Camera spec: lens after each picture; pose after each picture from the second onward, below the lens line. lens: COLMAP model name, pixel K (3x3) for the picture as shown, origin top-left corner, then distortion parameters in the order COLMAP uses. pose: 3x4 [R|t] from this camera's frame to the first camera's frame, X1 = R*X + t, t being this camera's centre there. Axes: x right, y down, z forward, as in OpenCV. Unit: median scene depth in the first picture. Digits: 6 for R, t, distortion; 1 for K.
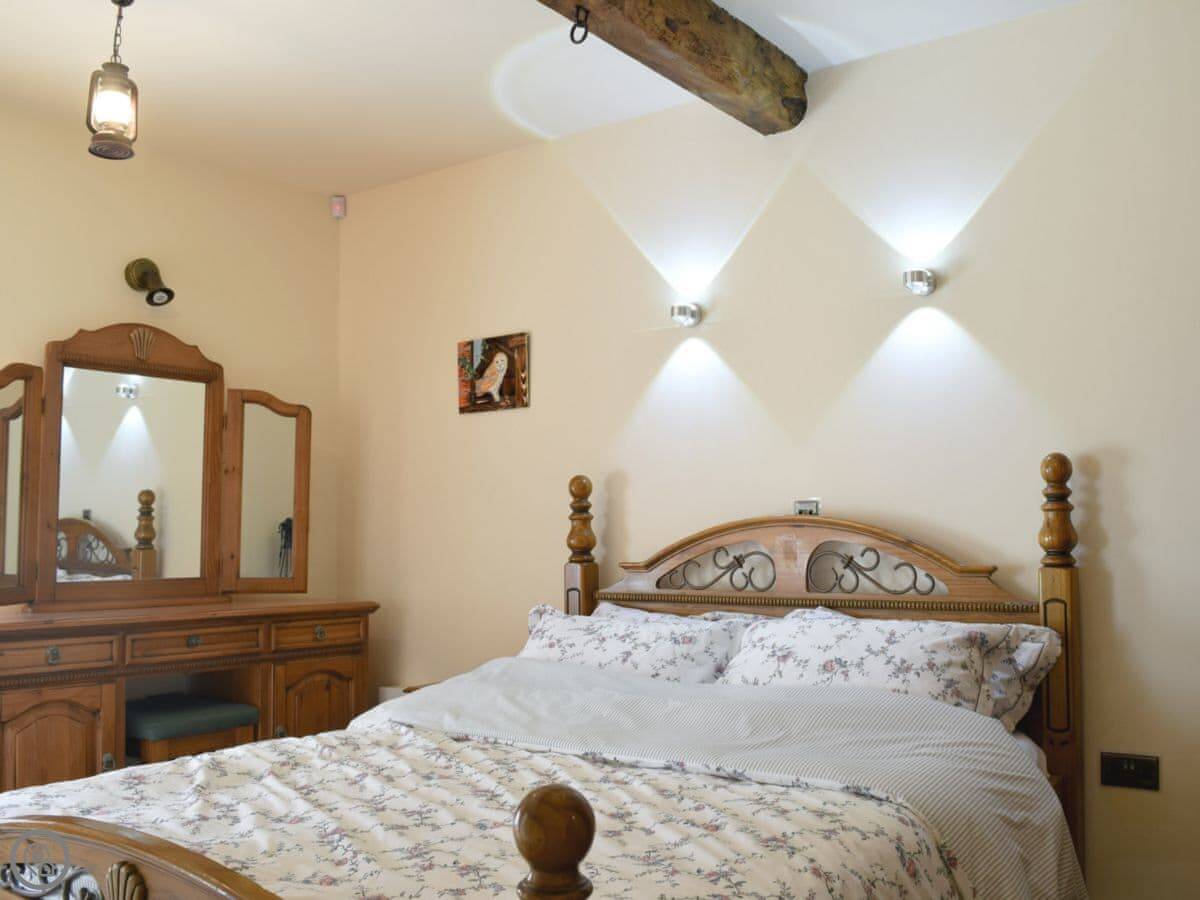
lens RADIAL K [[1126.8, 0, 600.0], [0, 1126.8, 450.0], [0, 0, 1]] dist [-0.098043, 0.002419]
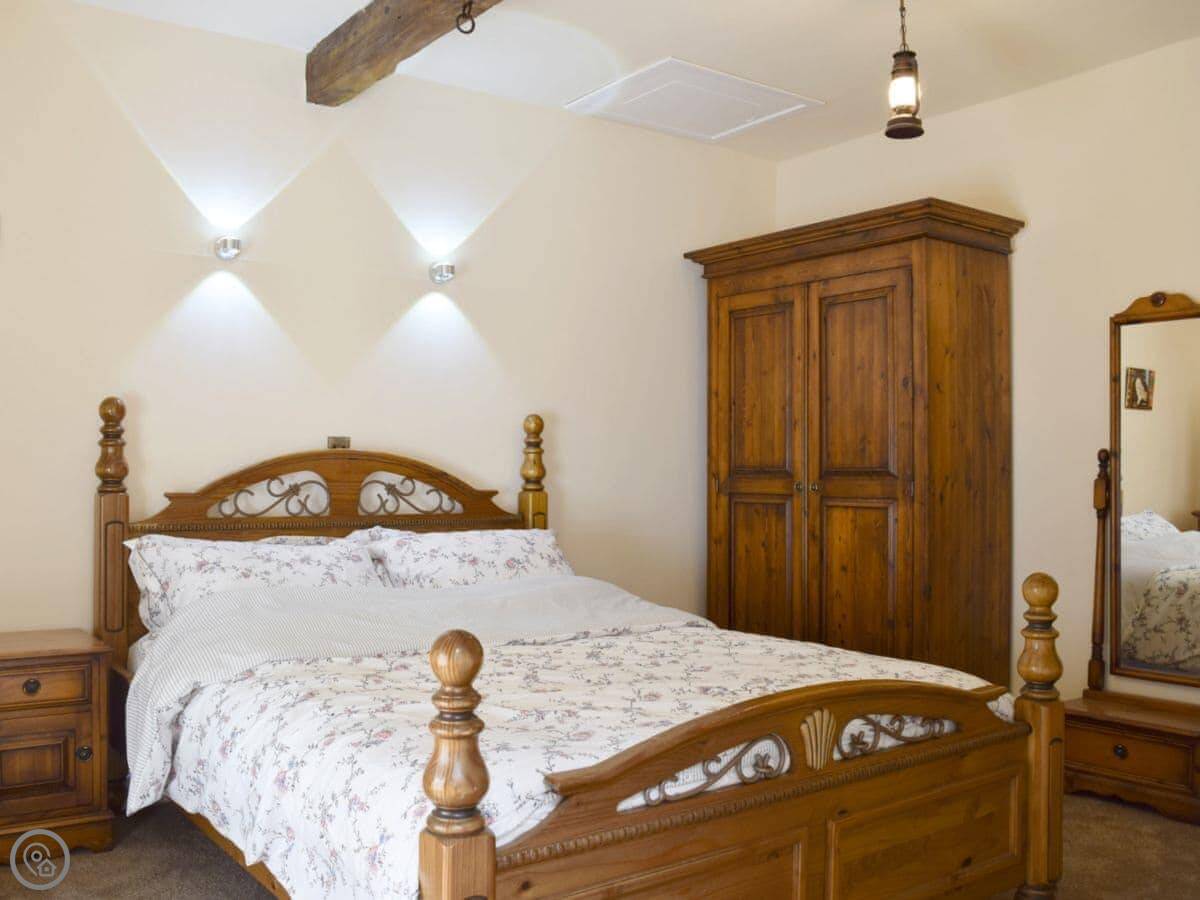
lens RADIAL K [[1126.8, 0, 600.0], [0, 1126.8, 450.0], [0, 0, 1]] dist [-0.098043, 0.002419]
pose [[0.292202, 0.025958, 0.956004, -0.788932], [-0.080301, 0.996767, -0.002521, 0.037062], [-0.952980, -0.076032, 0.293341, 0.374519]]
